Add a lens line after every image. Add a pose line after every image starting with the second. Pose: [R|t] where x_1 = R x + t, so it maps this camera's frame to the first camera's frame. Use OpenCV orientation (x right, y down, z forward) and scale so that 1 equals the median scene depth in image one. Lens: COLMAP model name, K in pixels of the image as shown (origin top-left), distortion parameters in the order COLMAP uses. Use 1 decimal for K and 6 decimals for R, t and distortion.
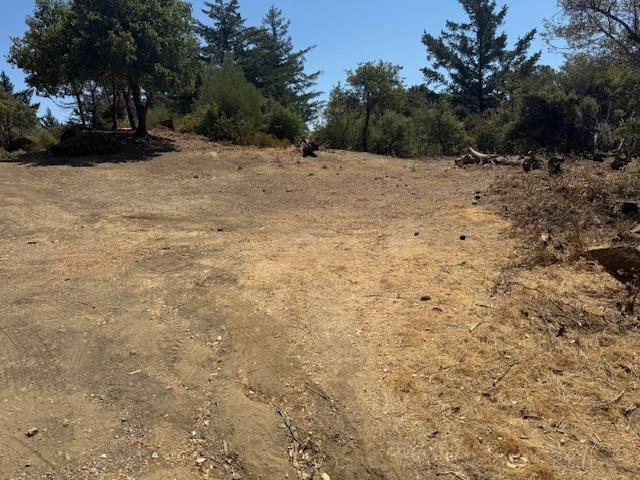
lens RADIAL K [[469.3, 0, 322.3], [0, 469.3, 238.7], [0, 0, 1]] dist [0.005199, 0.009995]
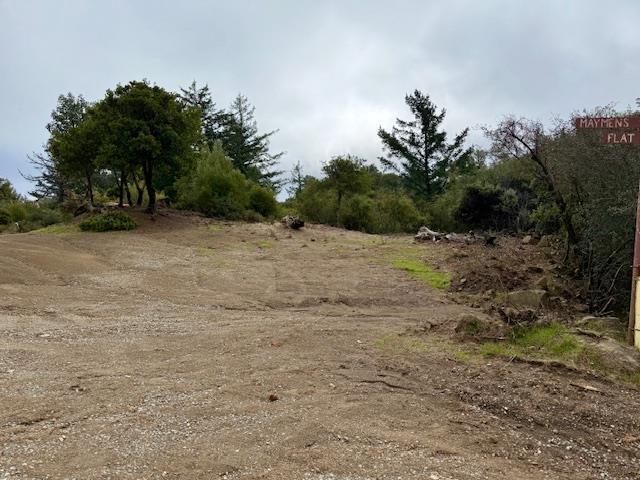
lens RADIAL K [[469.3, 0, 318.3], [0, 469.3, 240.2], [0, 0, 1]] dist [0.005199, 0.009995]
pose [[0.995191, 0.010845, 0.097351, -0.046658], [0.003422, 0.989396, -0.145203, 0.013003], [-0.097894, 0.144838, 0.984601, -0.107895]]
